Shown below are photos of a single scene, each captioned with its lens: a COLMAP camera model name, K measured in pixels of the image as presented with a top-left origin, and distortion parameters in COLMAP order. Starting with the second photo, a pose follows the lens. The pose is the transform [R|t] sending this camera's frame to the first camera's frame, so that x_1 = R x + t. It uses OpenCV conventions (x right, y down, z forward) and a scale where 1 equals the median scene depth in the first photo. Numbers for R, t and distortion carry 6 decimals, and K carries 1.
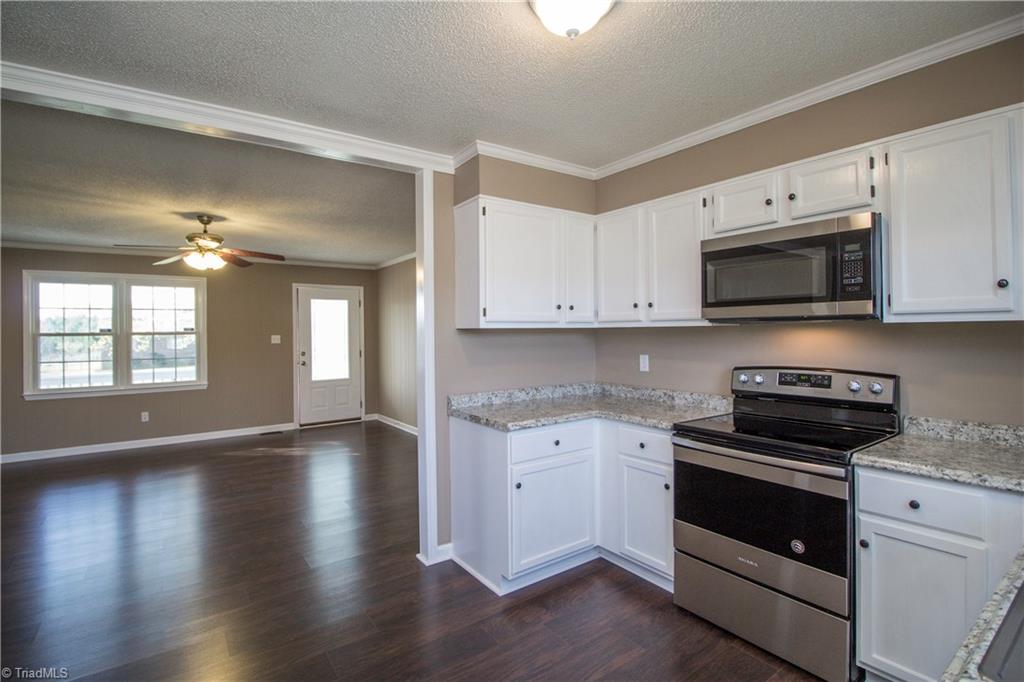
lens RADIAL K [[474.5, 0, 513.2], [0, 474.5, 329.5], [0, 0, 1]] dist [-0.000591, -0.012090]
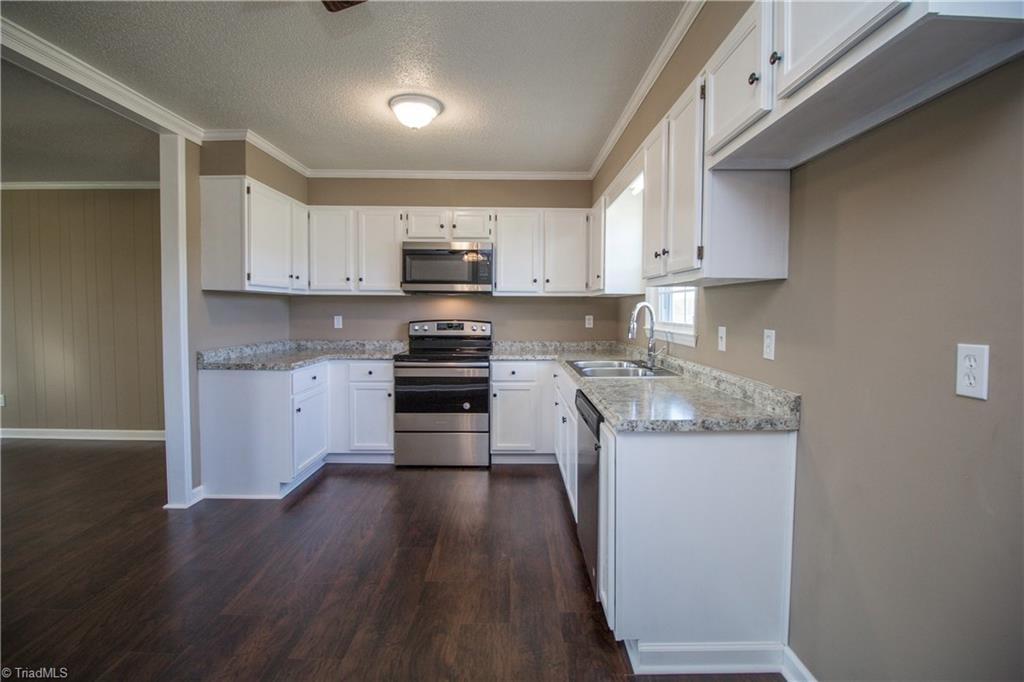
lens RADIAL K [[474.5, 0, 506.0], [0, 474.5, 327.0], [0, 0, 1]] dist [-0.000591, -0.012090]
pose [[0.594364, -0.016286, 0.804031, -0.592007], [-0.017185, 0.999309, 0.032945, 0.036600], [-0.804012, -0.033398, 0.593674, -0.206012]]
